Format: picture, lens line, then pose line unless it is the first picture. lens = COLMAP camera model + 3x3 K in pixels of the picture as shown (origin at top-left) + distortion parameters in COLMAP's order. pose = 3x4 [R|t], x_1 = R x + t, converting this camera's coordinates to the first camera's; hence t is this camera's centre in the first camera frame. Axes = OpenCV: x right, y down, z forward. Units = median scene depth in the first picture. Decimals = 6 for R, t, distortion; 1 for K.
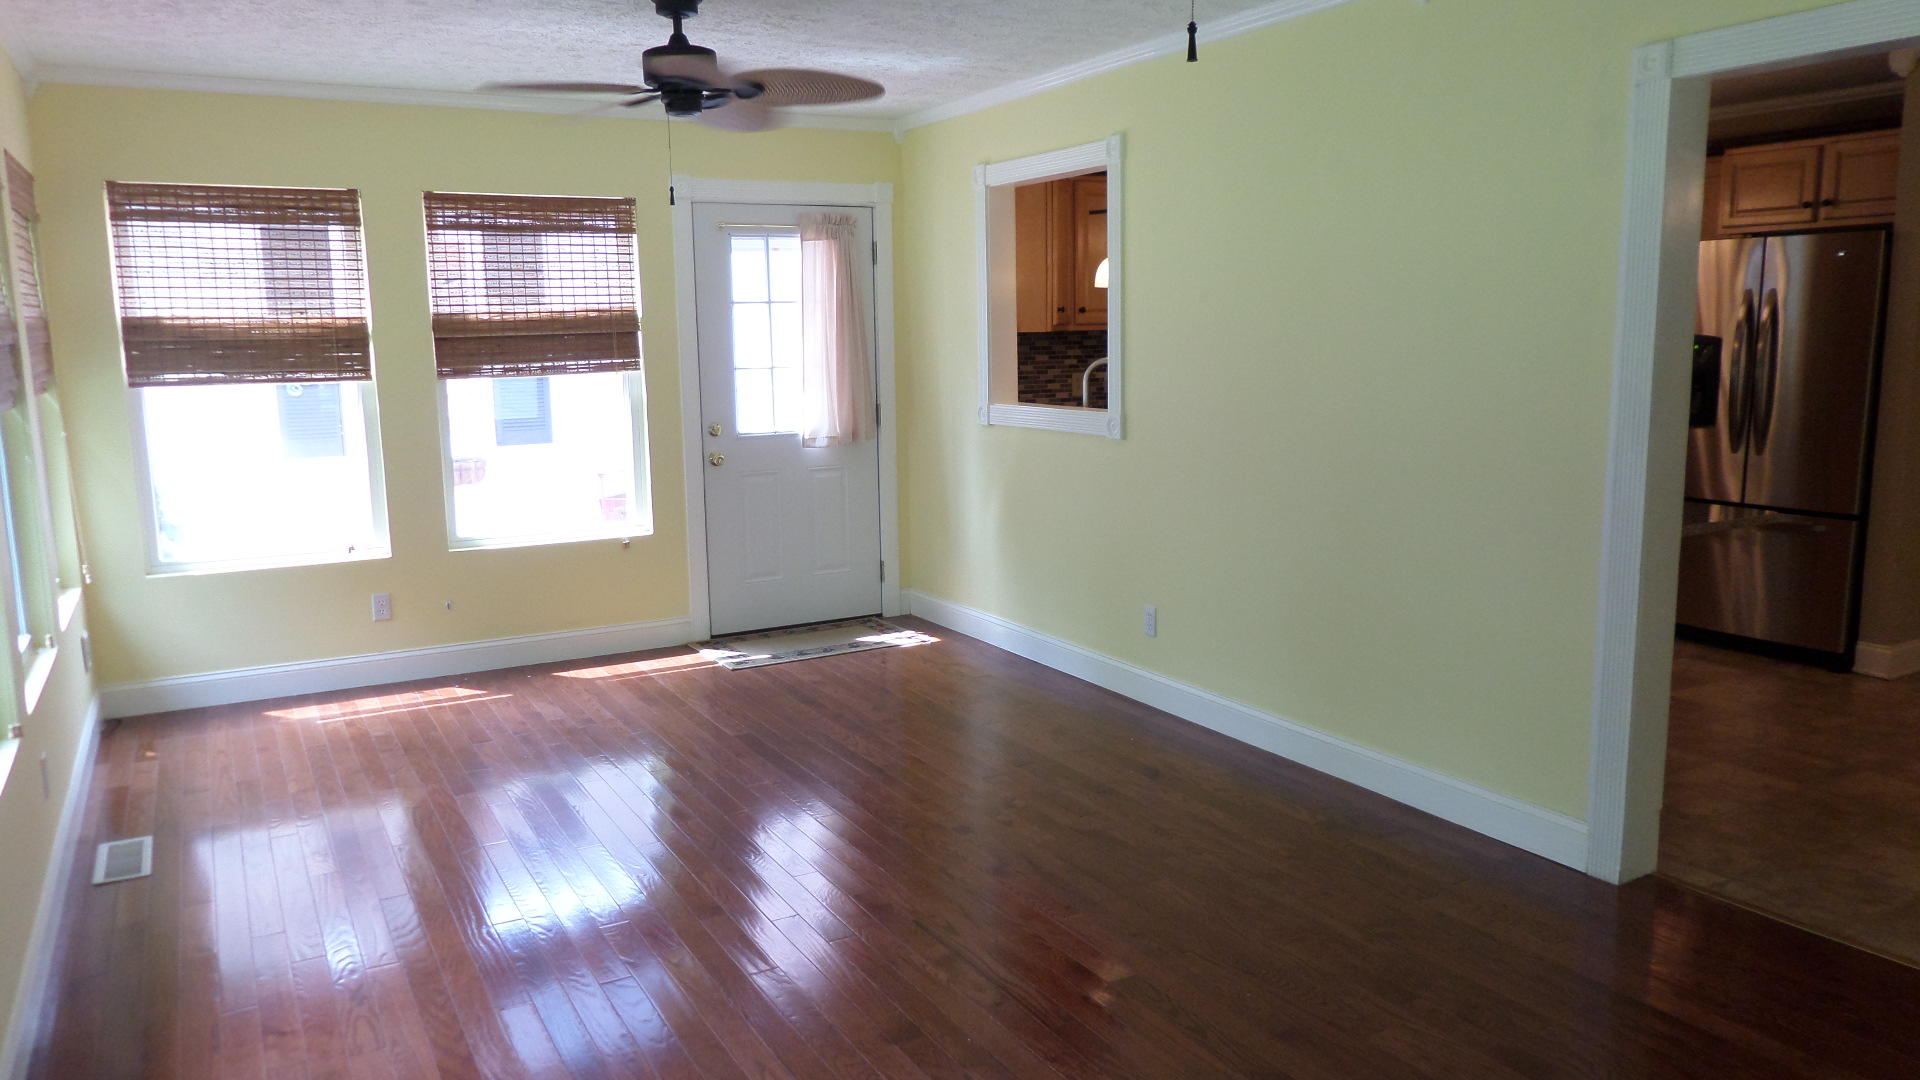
lens RADIAL K [[1397.2, 0, 960.0], [0, 1397.2, 540.0], [0, 0, 1]] dist [0.010015, 0.007858]
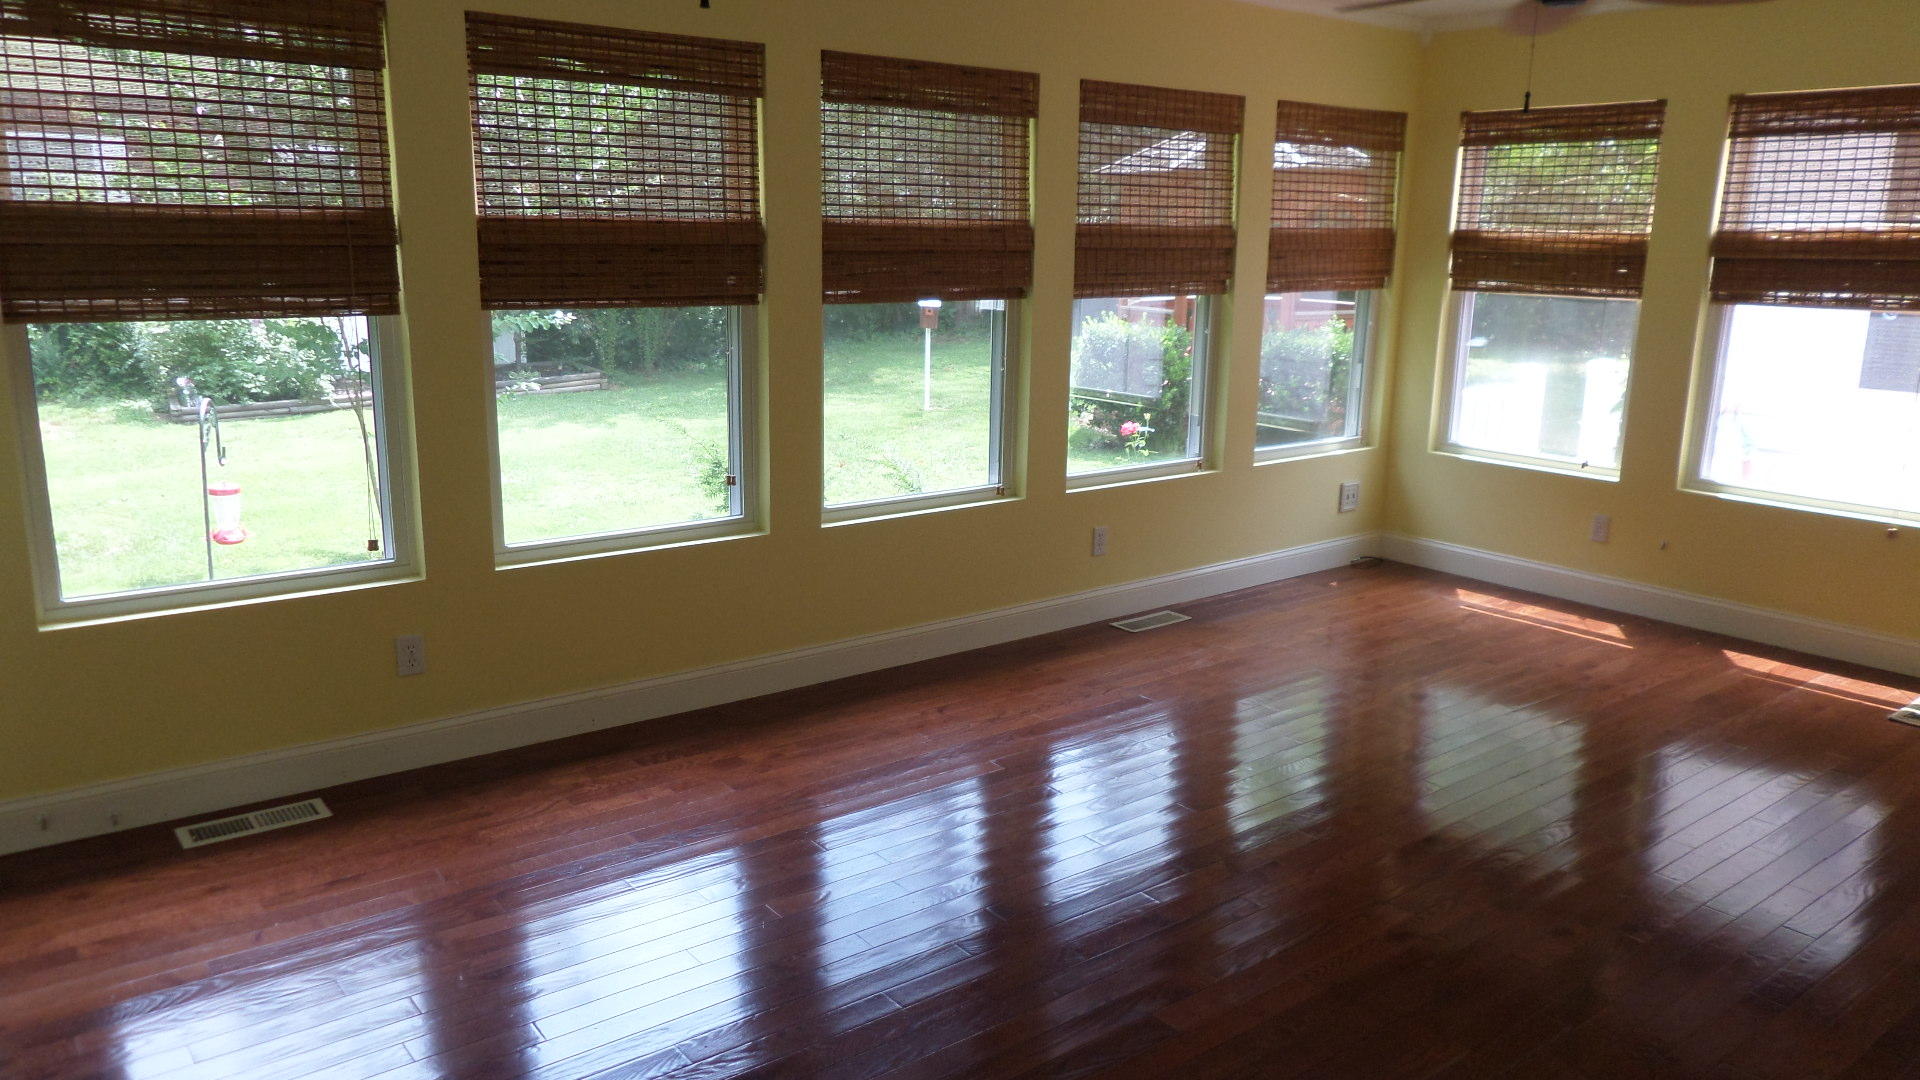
lens RADIAL K [[1354.8, 0, 939.4], [0, 1354.8, 541.4], [0, 0, 1]] dist [-0.001250, 0.004076]
pose [[0.156891, 0.235692, -0.959080, 0.458259], [-0.171888, 0.962802, 0.208489, -0.066386], [0.972543, 0.132144, 0.191568, 0.377319]]
